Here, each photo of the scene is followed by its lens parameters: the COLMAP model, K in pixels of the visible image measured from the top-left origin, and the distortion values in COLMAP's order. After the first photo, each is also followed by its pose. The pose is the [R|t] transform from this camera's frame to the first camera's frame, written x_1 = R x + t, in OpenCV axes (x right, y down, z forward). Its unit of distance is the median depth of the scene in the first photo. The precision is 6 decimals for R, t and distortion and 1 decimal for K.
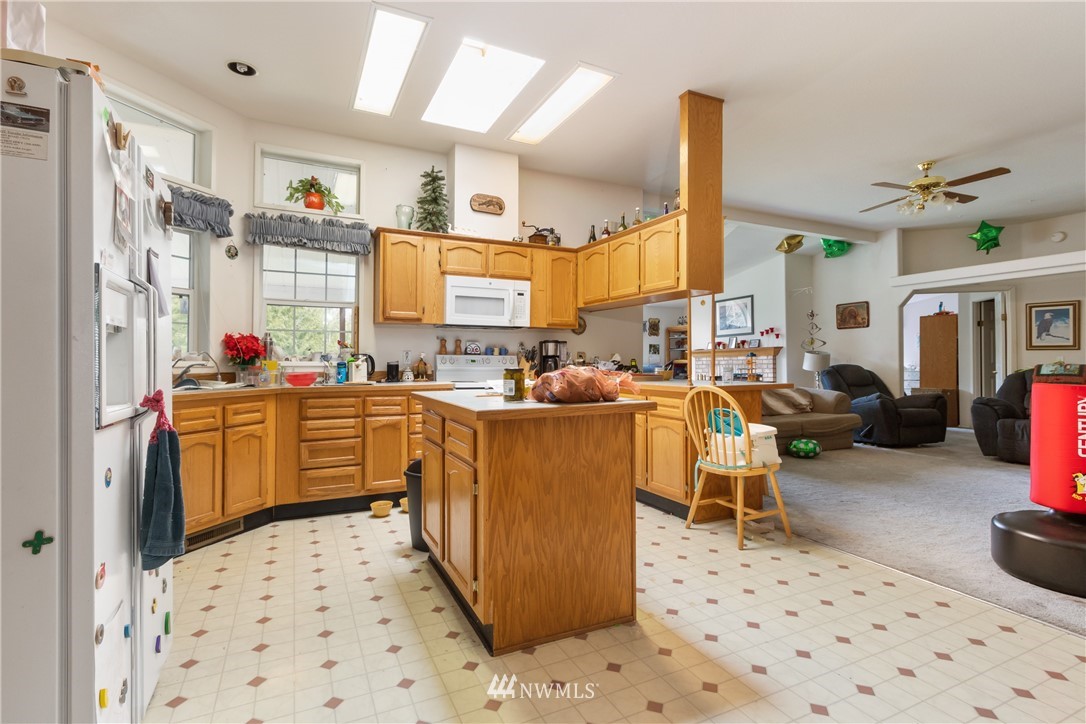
lens RADIAL K [[511.6, 0, 537.8], [0, 511.6, 353.6], [0, 0, 1]] dist [0.008478, -0.000204]
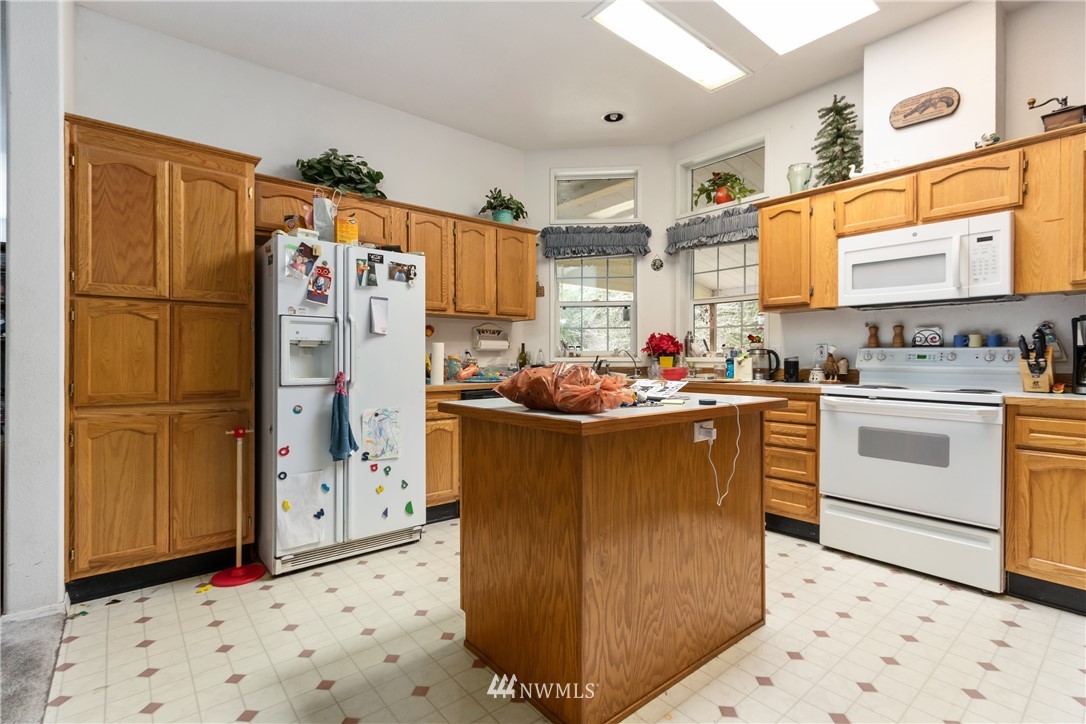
lens RADIAL K [[511.6, 0, 546.8], [0, 511.6, 354.6], [0, 0, 1]] dist [0.008478, -0.000204]
pose [[0.241256, -0.006165, -0.970442, 0.420009], [0.015948, 0.999870, -0.002387, 0.006211], [0.970331, -0.014900, 0.241323, 0.406999]]
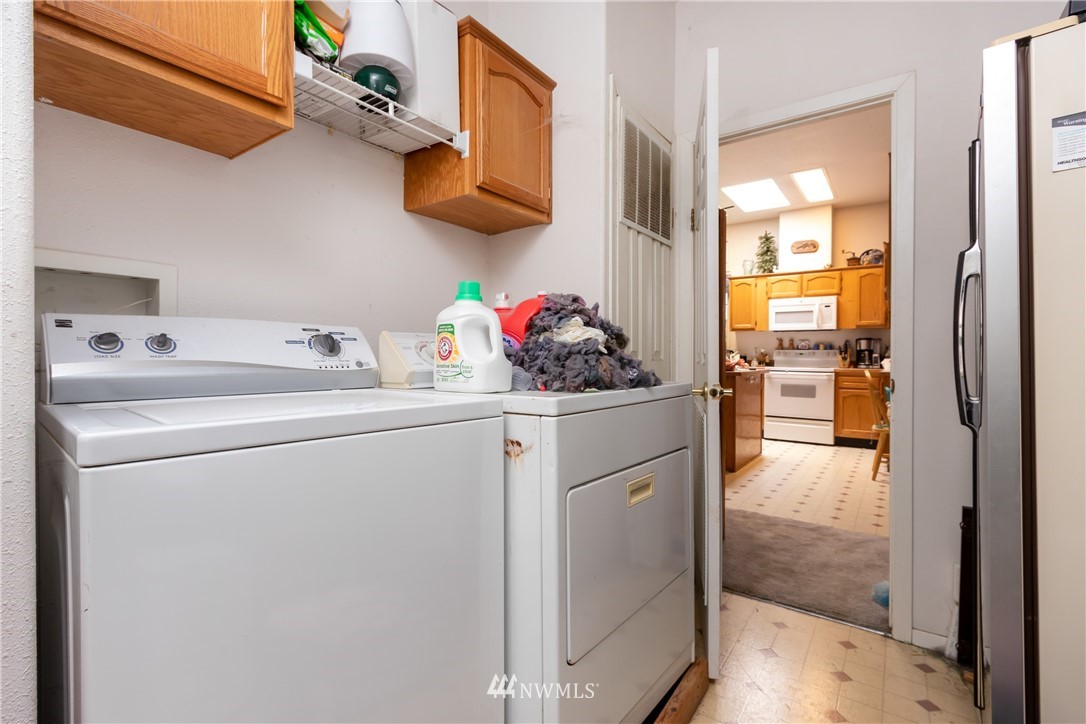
lens RADIAL K [[511.6, 0, 544.9], [0, 511.6, 355.0], [0, 0, 1]] dist [0.008478, -0.000204]
pose [[0.484946, -0.001203, -0.874543, 0.857491], [0.009848, 0.999943, 0.004086, 0.004817], [0.874489, -0.010594, 0.484930, -0.378229]]
